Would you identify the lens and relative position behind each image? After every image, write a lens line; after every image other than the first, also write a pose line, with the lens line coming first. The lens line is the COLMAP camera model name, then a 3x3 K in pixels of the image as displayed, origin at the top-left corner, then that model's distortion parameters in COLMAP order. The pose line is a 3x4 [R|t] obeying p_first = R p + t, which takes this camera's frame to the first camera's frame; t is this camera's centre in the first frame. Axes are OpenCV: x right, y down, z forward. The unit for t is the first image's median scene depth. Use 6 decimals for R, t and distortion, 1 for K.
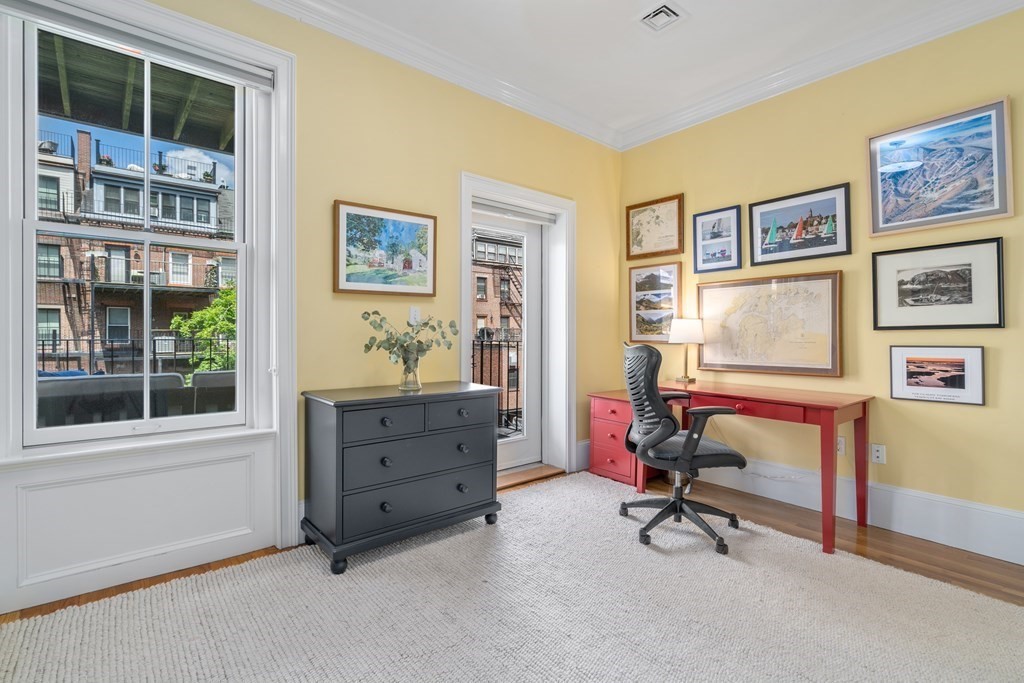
lens RADIAL K [[476.2, 0, 519.4], [0, 476.2, 337.4], [0, 0, 1]] dist [0.005000, -0.001372]
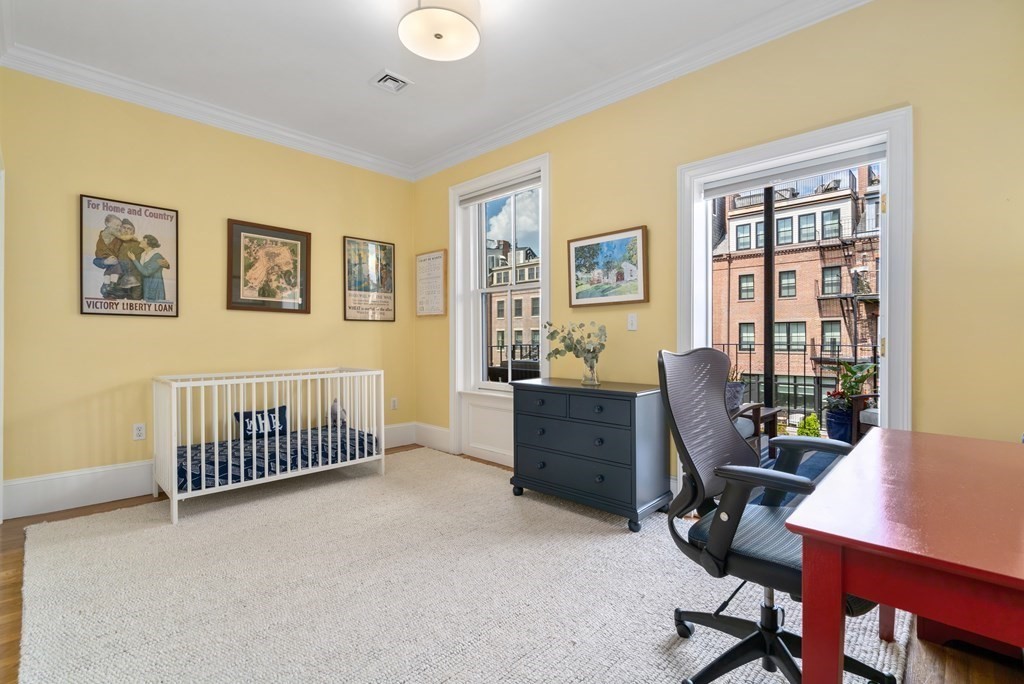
lens RADIAL K [[476.2, 0, 517.0], [0, 476.2, 344.0], [0, 0, 1]] dist [0.005000, -0.001372]
pose [[0.119538, 0.003260, -0.992824, 0.880277], [-0.006812, 0.999974, 0.002463, 0.005879], [0.992806, 0.006469, 0.119557, 0.637431]]
